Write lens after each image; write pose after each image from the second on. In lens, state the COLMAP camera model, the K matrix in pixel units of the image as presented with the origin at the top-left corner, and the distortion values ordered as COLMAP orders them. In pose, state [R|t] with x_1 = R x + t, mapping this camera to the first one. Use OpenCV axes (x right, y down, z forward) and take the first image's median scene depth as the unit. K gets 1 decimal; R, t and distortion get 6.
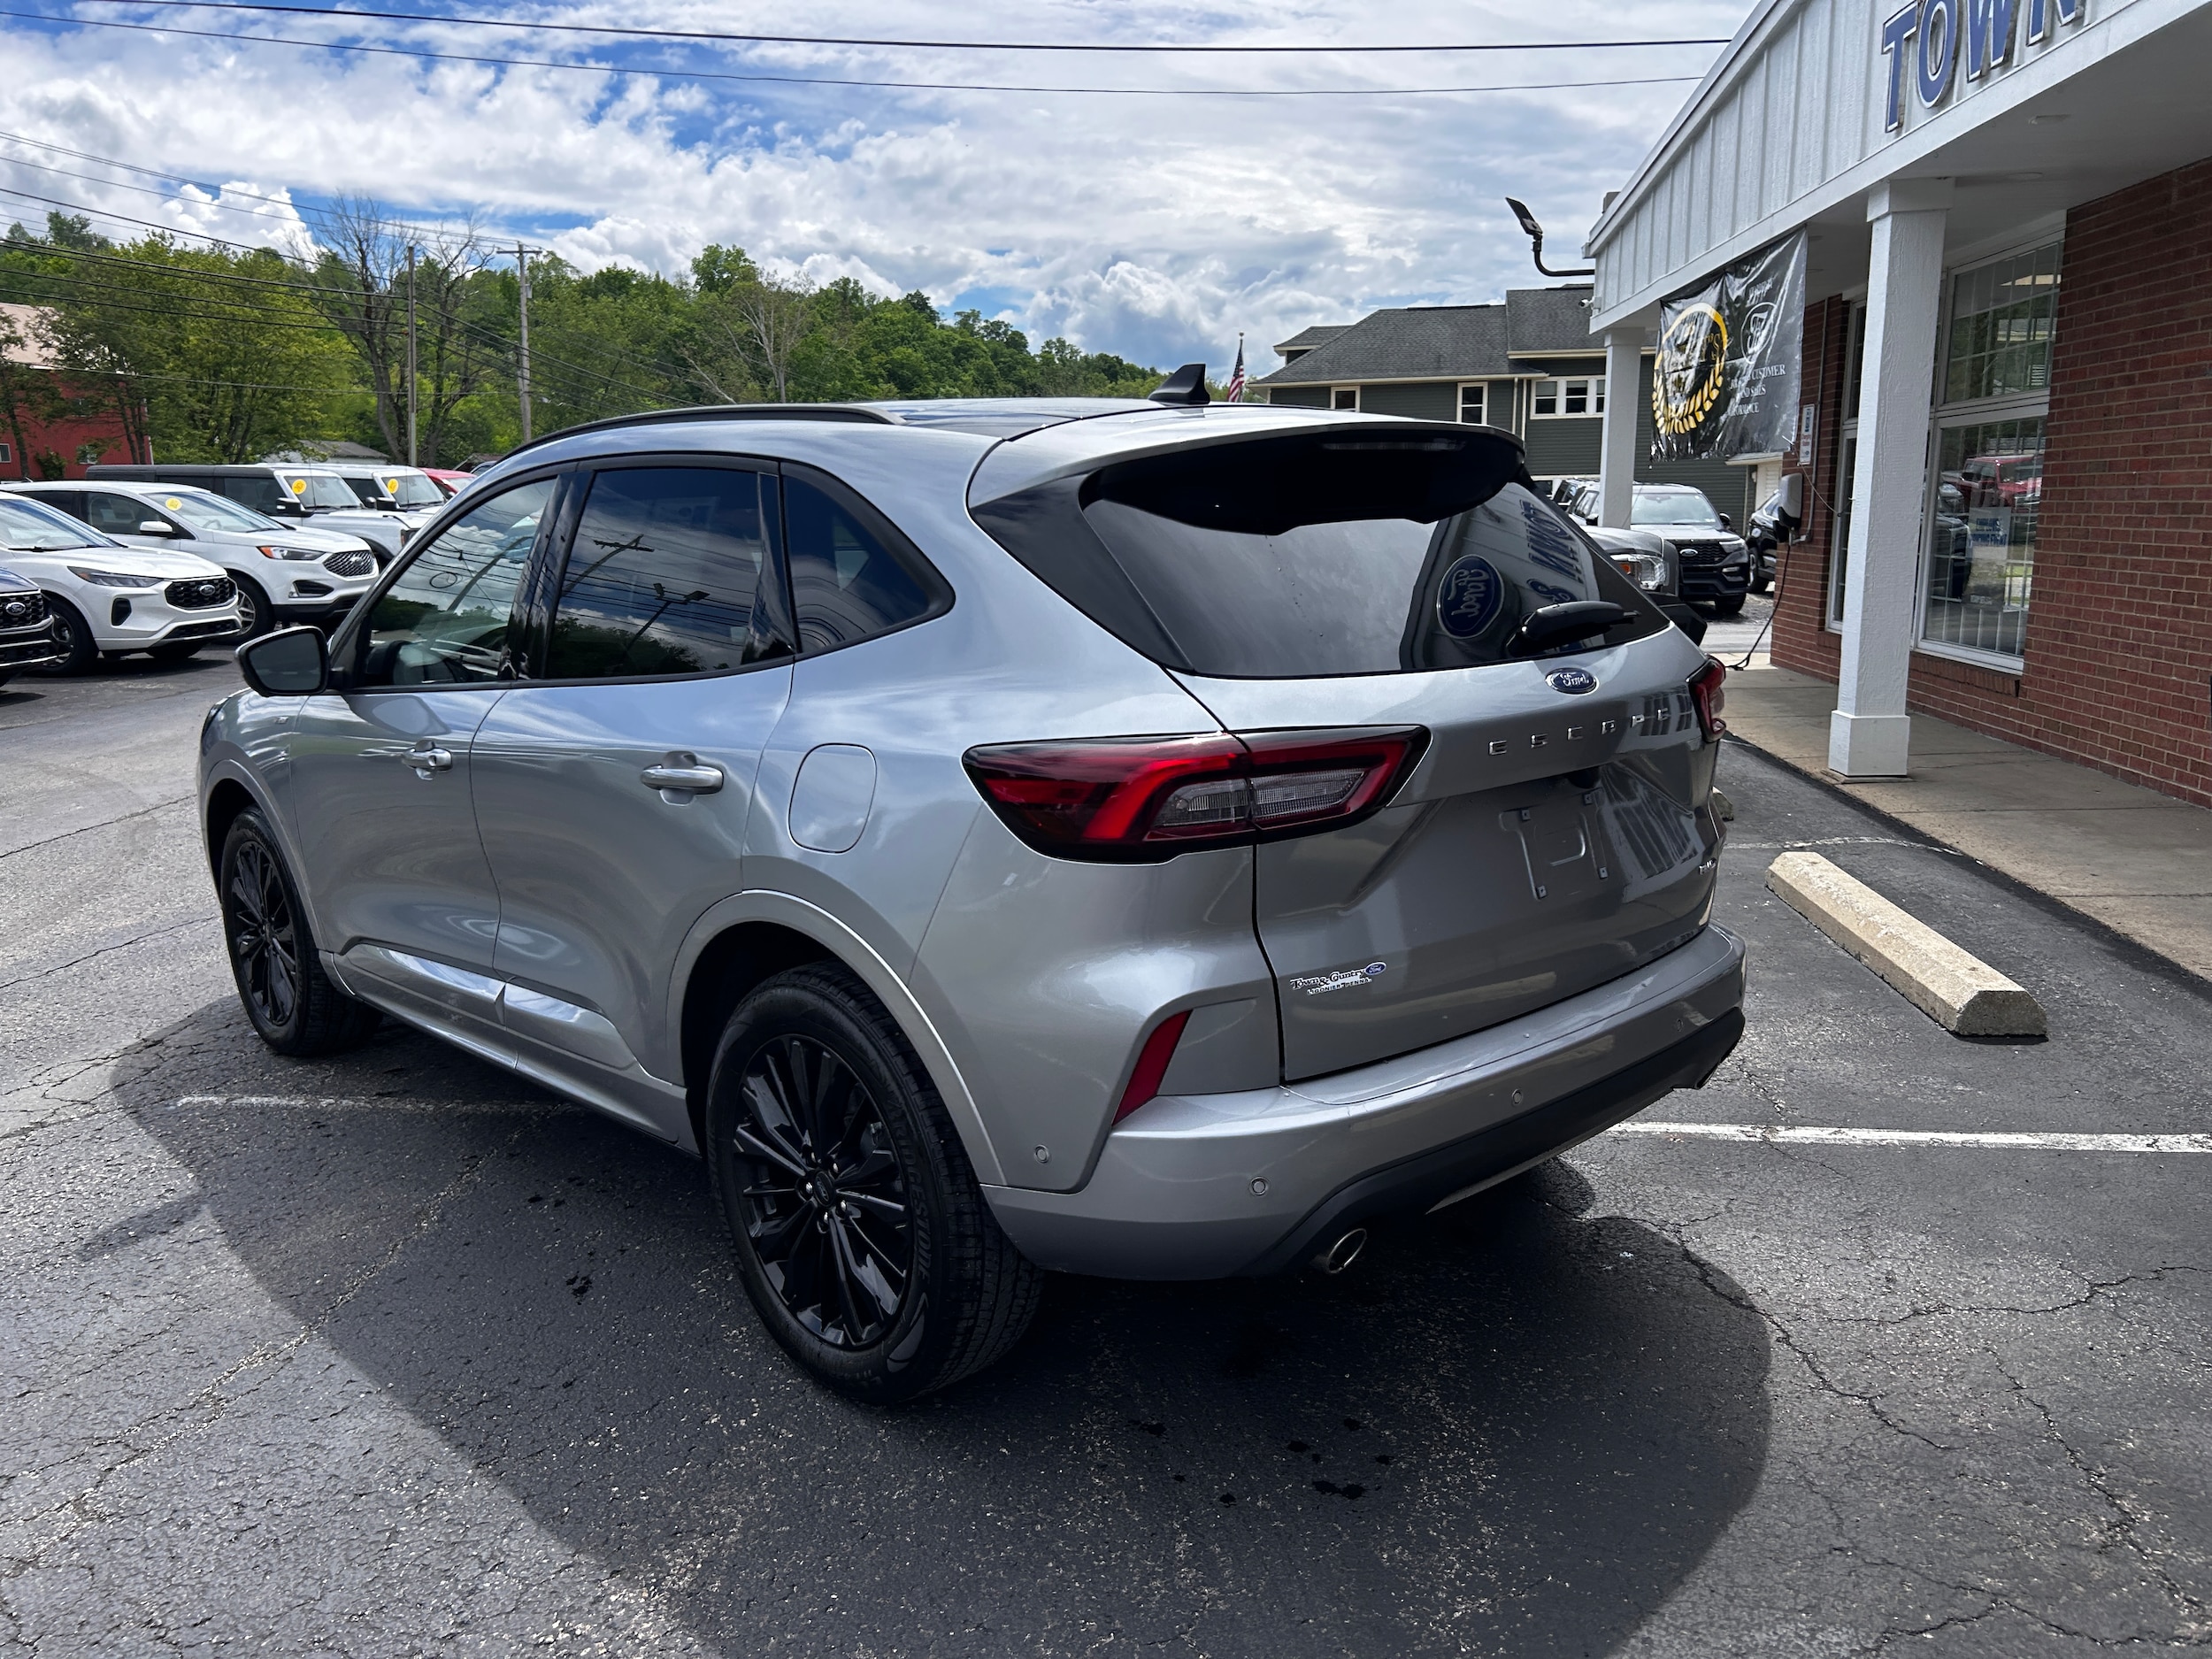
lens RADIAL K [[1670.5, 0, 1088.3], [0, 1670.5, 841.1], [0, 0, 1]] dist [0.049004, -0.053318]
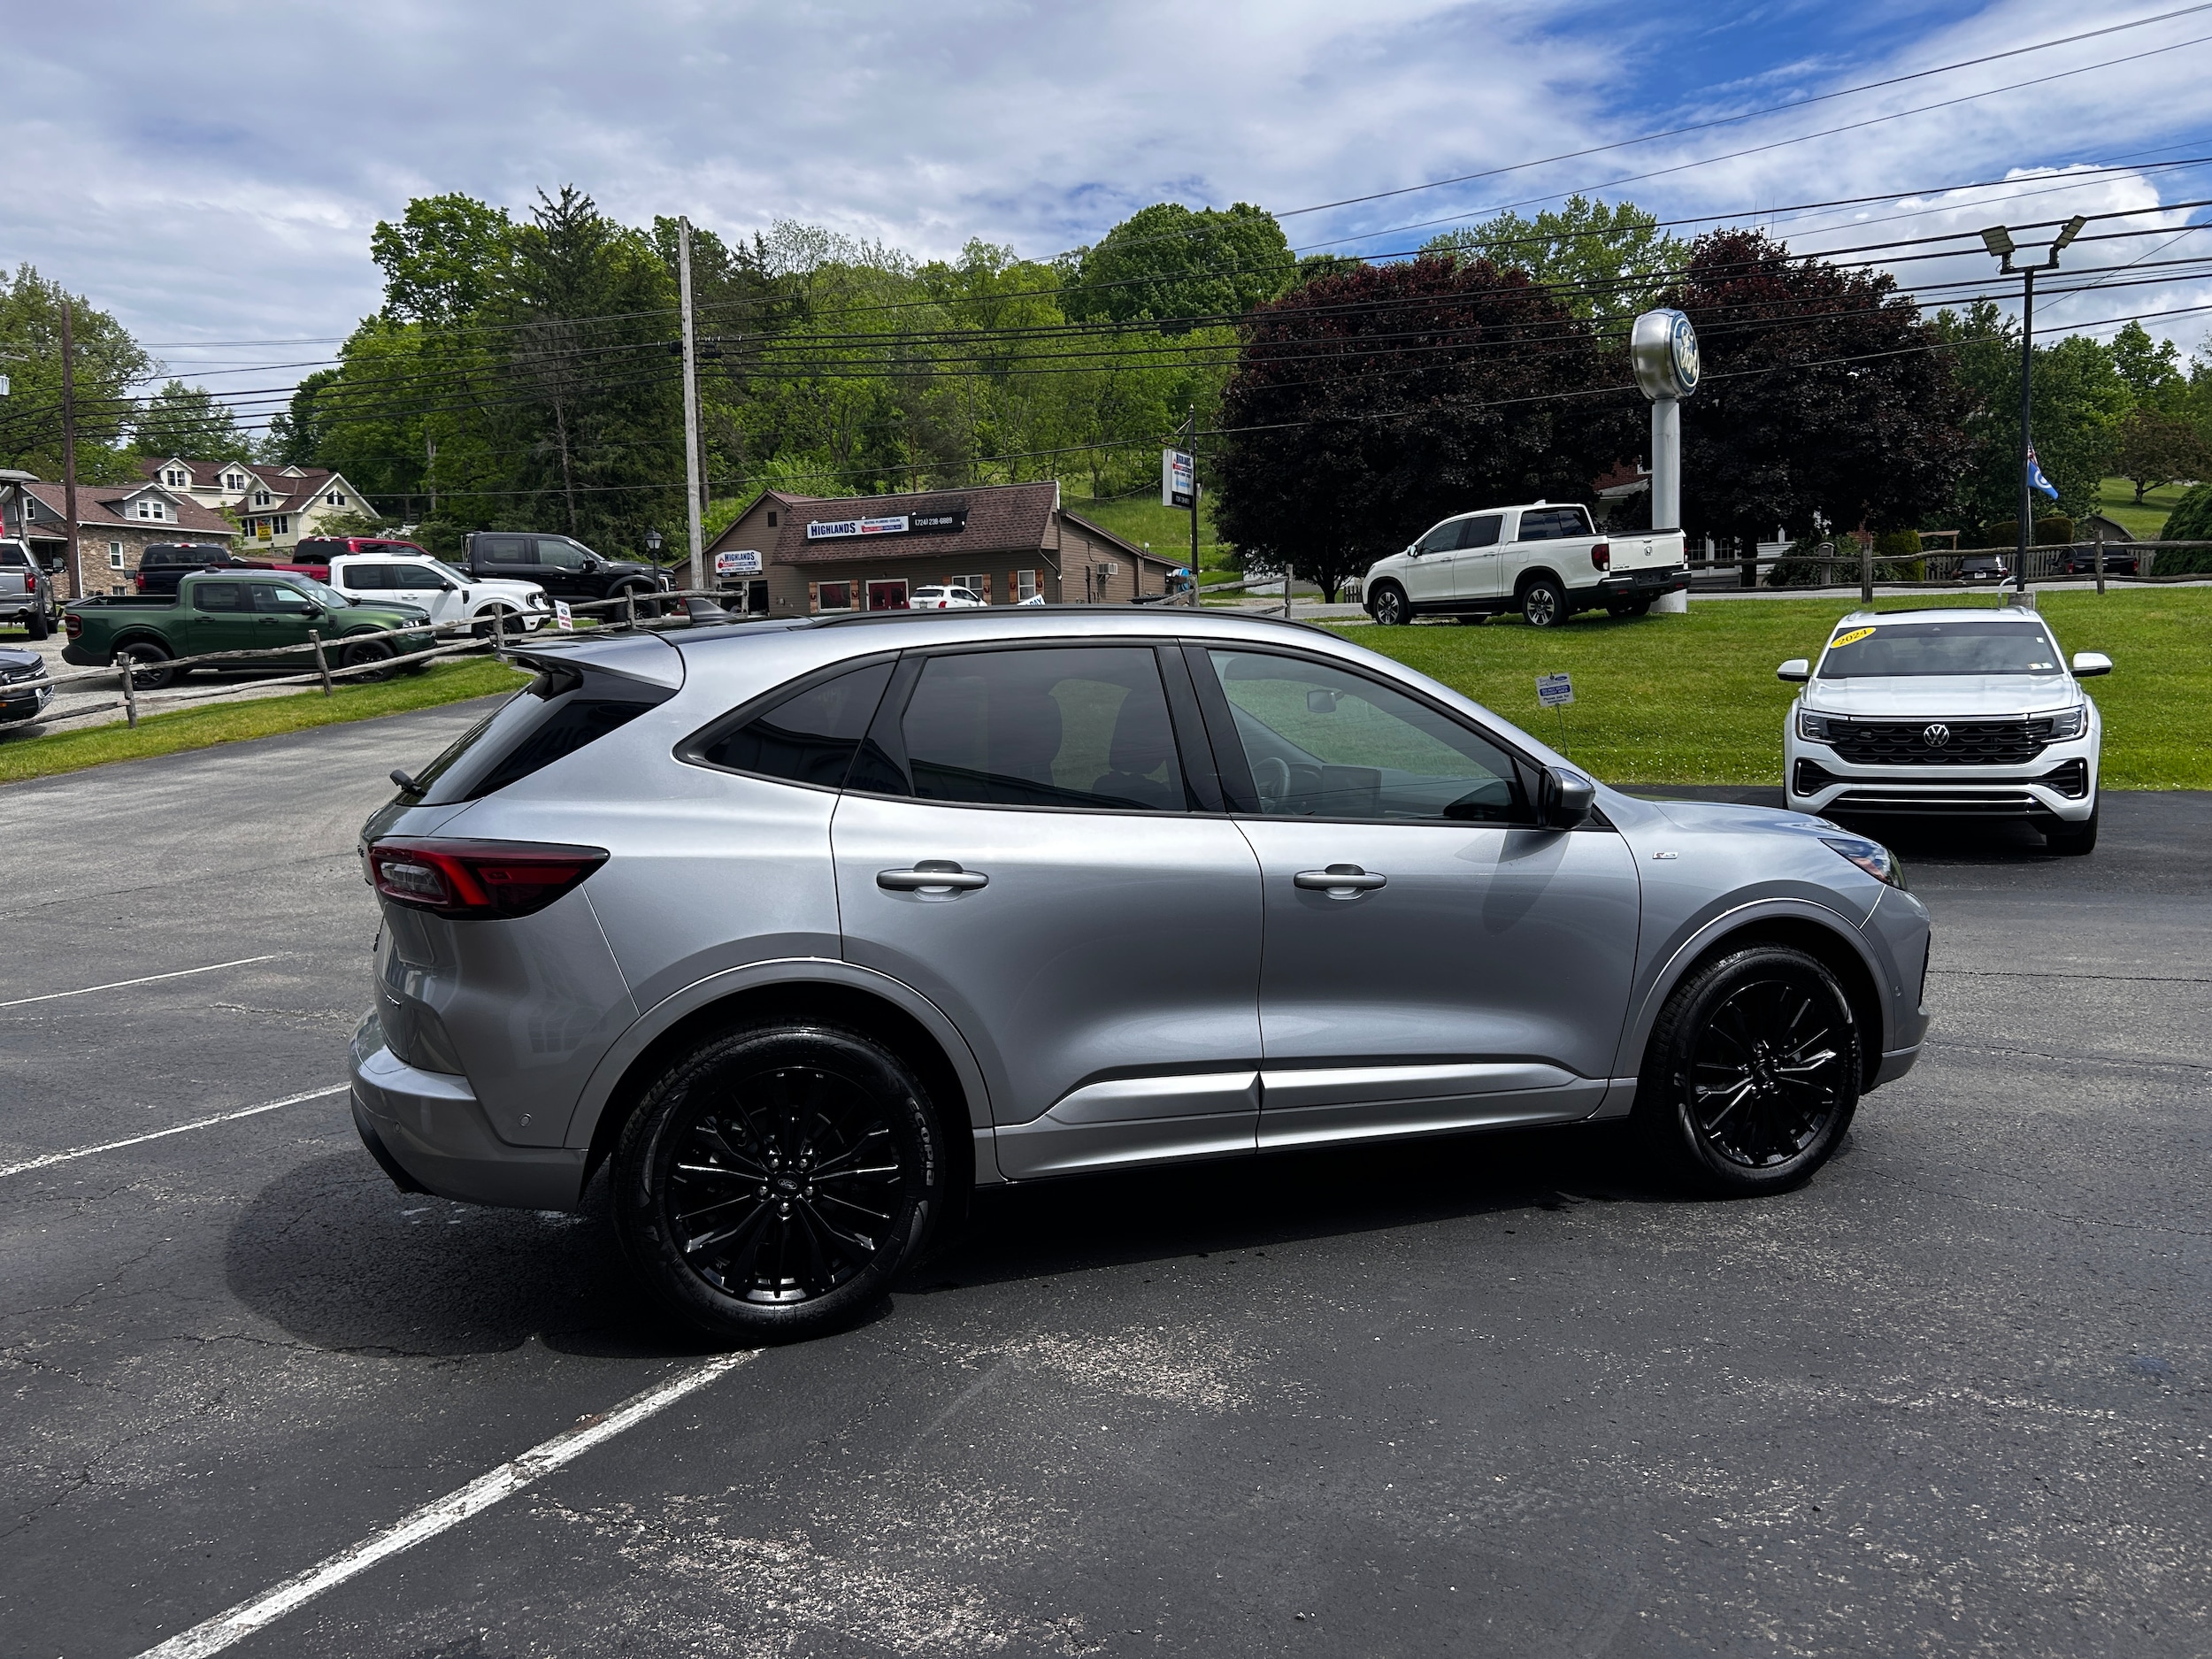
lens RADIAL K [[1670.5, 0, 1097.5], [0, 1670.5, 829.9], [0, 0, 1]] dist [0.049004, -0.053318]
pose [[-0.369046, 0.107118, -0.923218, 0.568919], [-0.151206, 0.973182, 0.173358, -0.174195], [0.917029, 0.203573, -0.342952, 0.819775]]
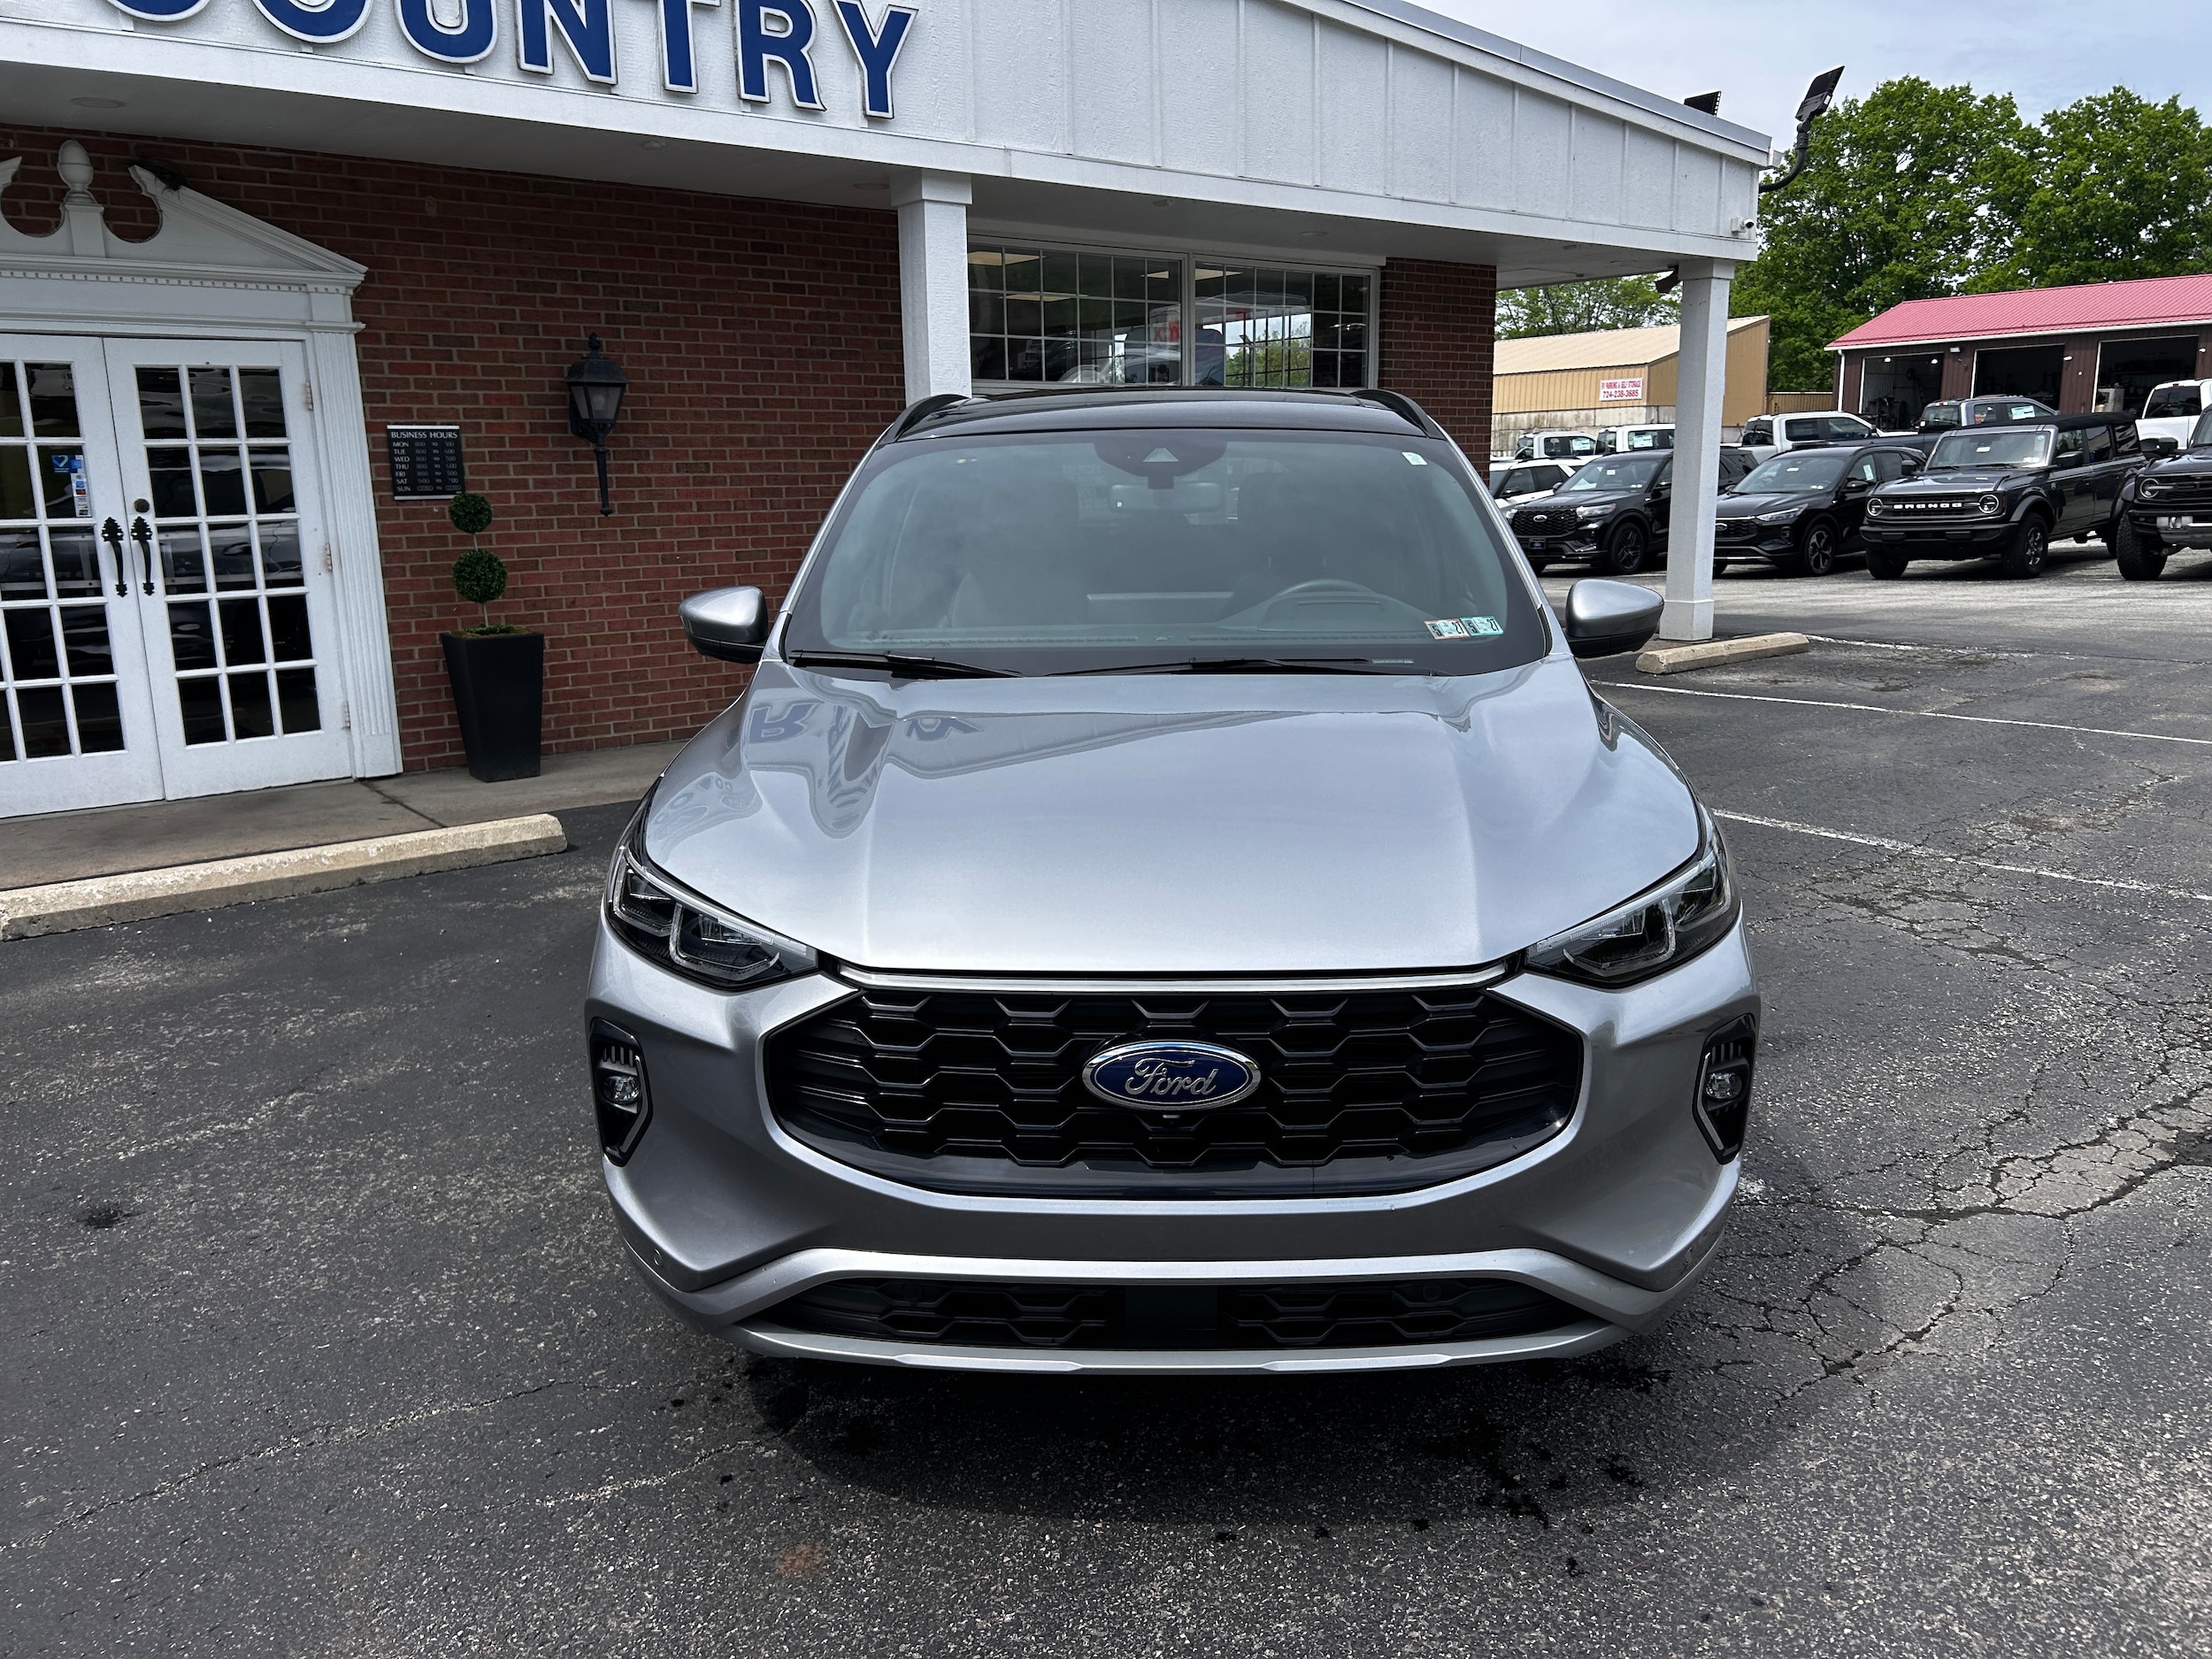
lens RADIAL K [[1667.5, 0, 1123.5], [0, 1667.5, 812.8], [0, 0, 1]] dist [0.050204, -0.054916]
pose [[-0.719299, -0.112671, 0.685503, -0.533048], [0.164618, 0.931012, 0.325758, -0.200771], [-0.674914, 0.347163, -0.651128, 1.045743]]
